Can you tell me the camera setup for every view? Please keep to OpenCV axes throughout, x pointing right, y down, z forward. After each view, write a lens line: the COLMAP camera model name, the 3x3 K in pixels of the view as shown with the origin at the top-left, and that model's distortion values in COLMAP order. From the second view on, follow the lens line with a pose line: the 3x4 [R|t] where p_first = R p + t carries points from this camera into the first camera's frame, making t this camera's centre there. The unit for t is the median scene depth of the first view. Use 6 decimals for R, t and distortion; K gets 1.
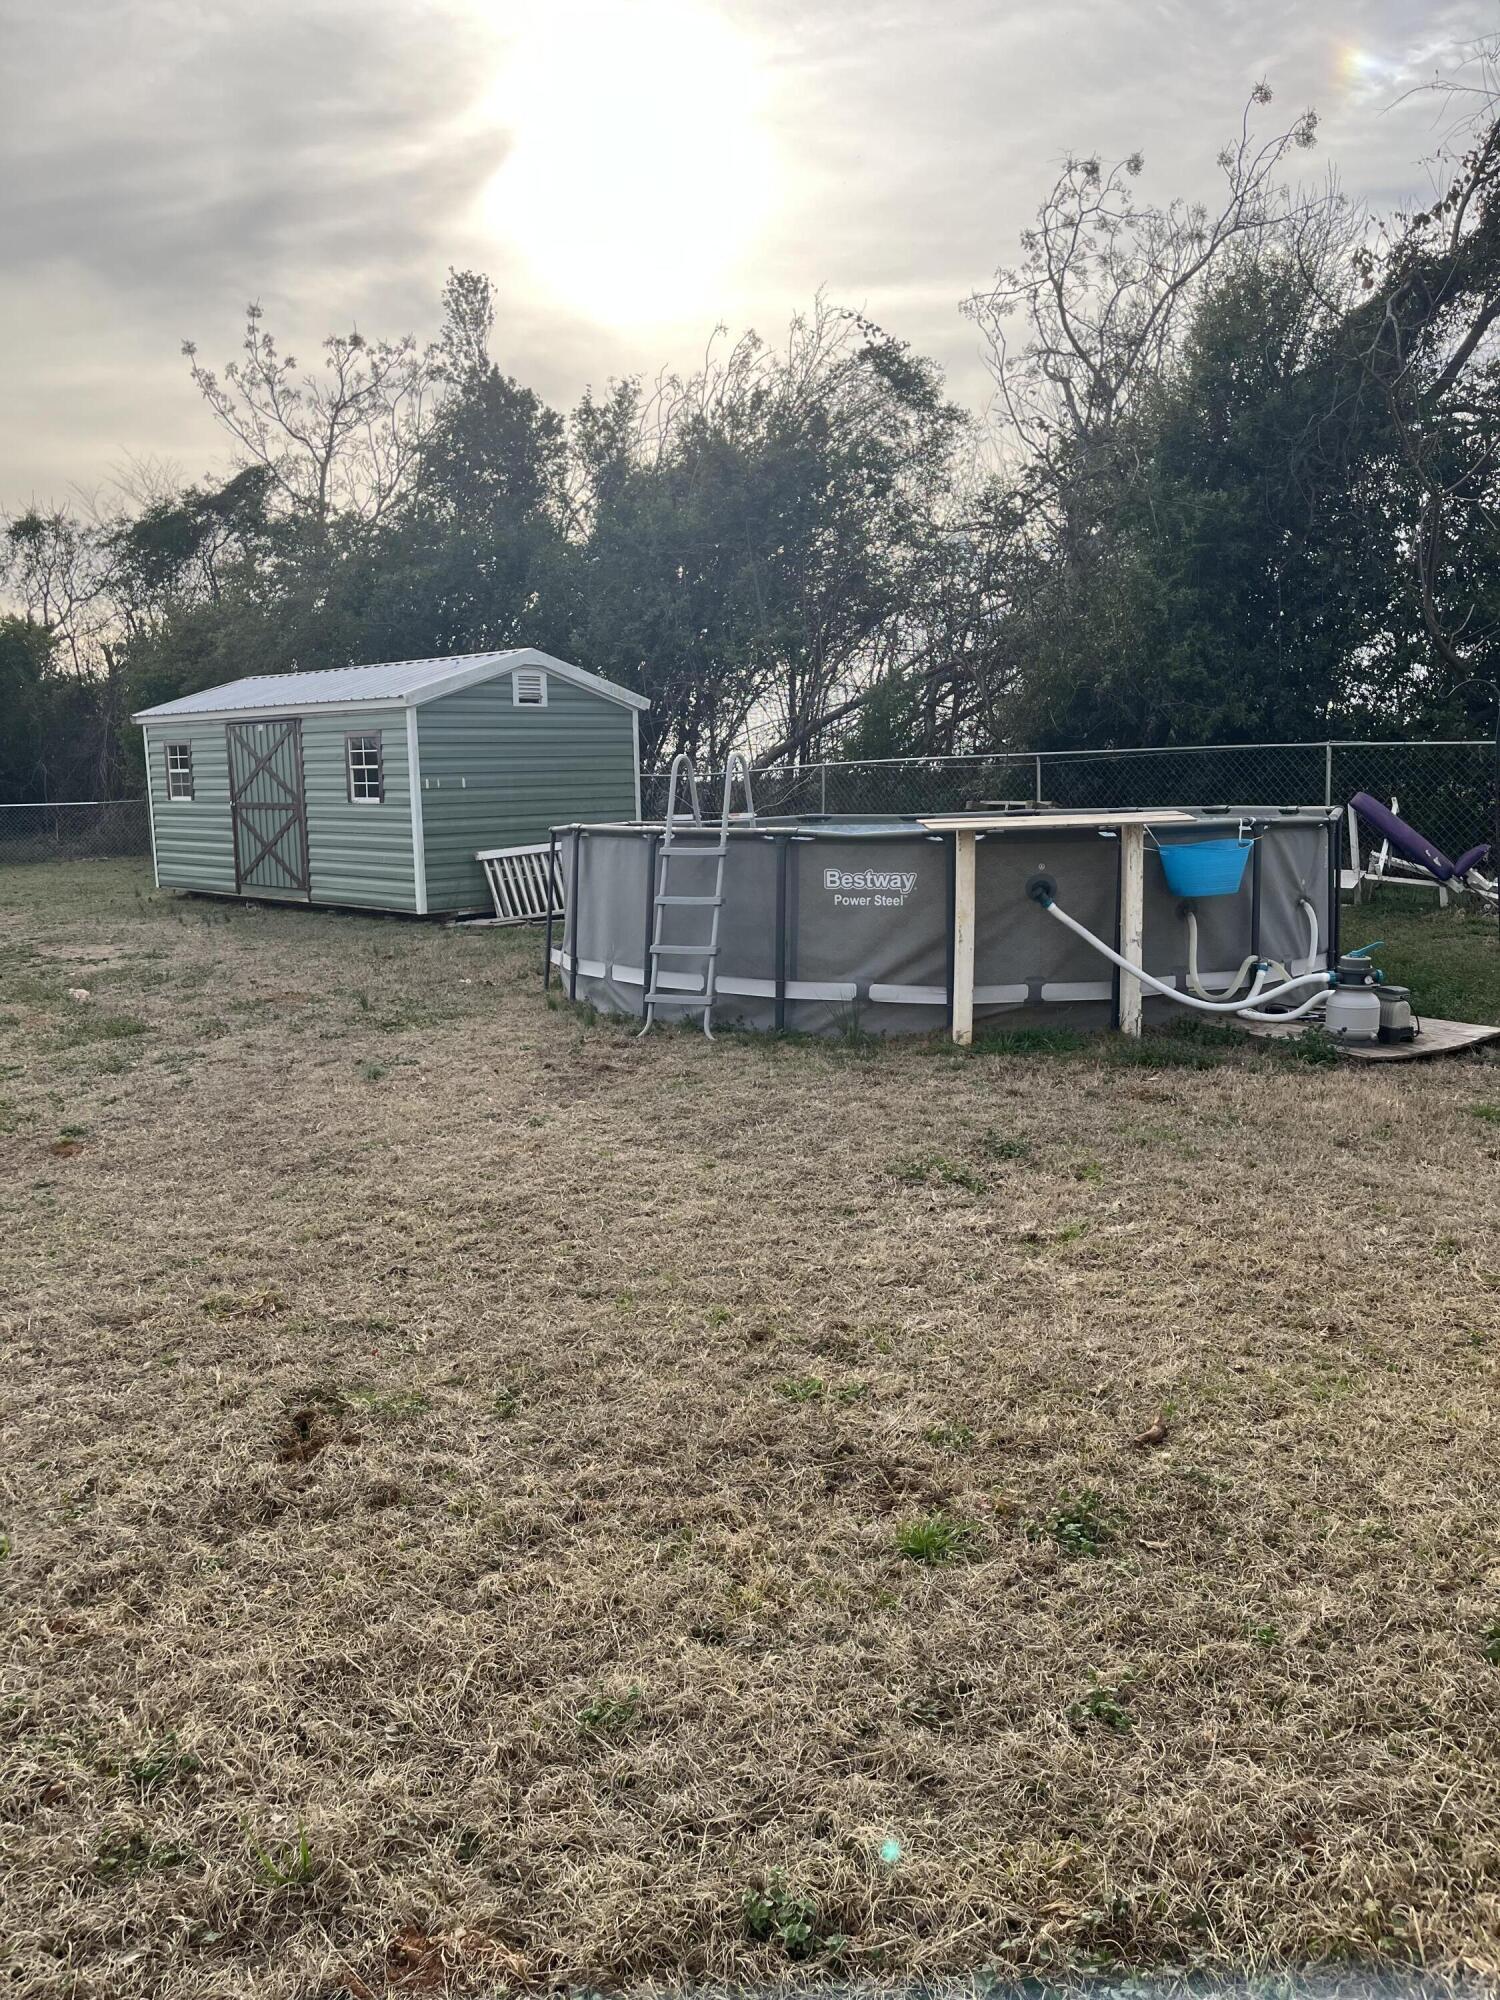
lens RADIAL K [[1506.8, 0, 732.3], [0, 1506.8, 989.4], [0, 0, 1]] dist [0.055143, -0.068485]
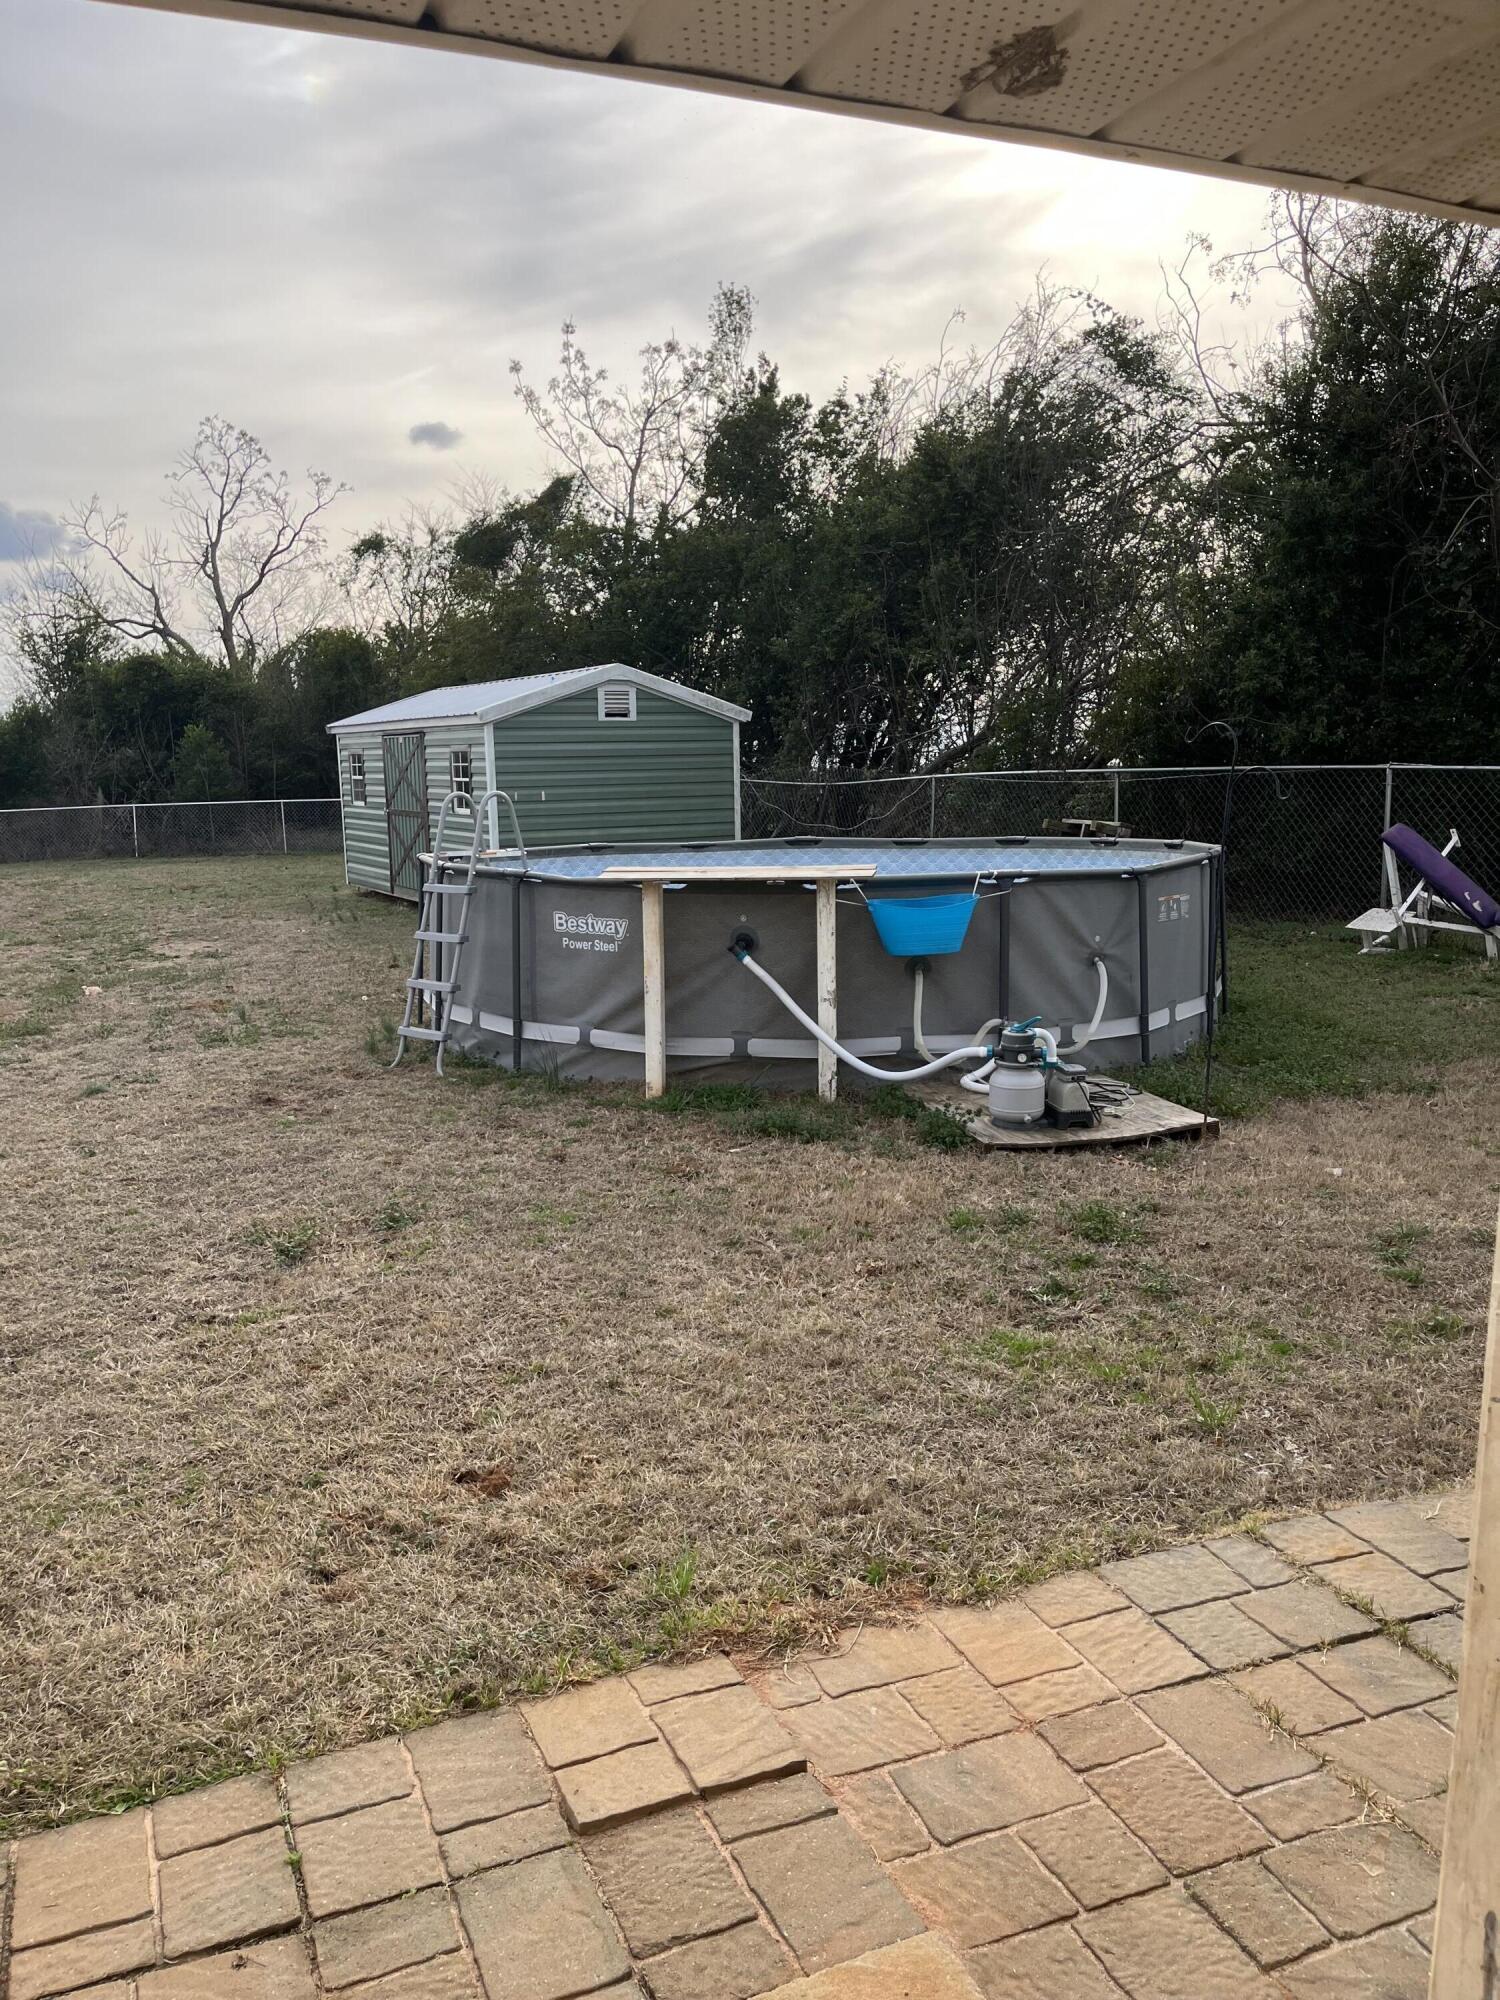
lens RADIAL K [[1506.8, 0, 751.8], [0, 1506.8, 1008.6], [0, 0, 1]] dist [0.055143, -0.068485]
pose [[0.963238, 0.048396, -0.264256, 0.215131], [-0.042502, 0.998704, 0.027981, -0.023226], [0.265268, -0.015721, 0.964047, 0.033506]]
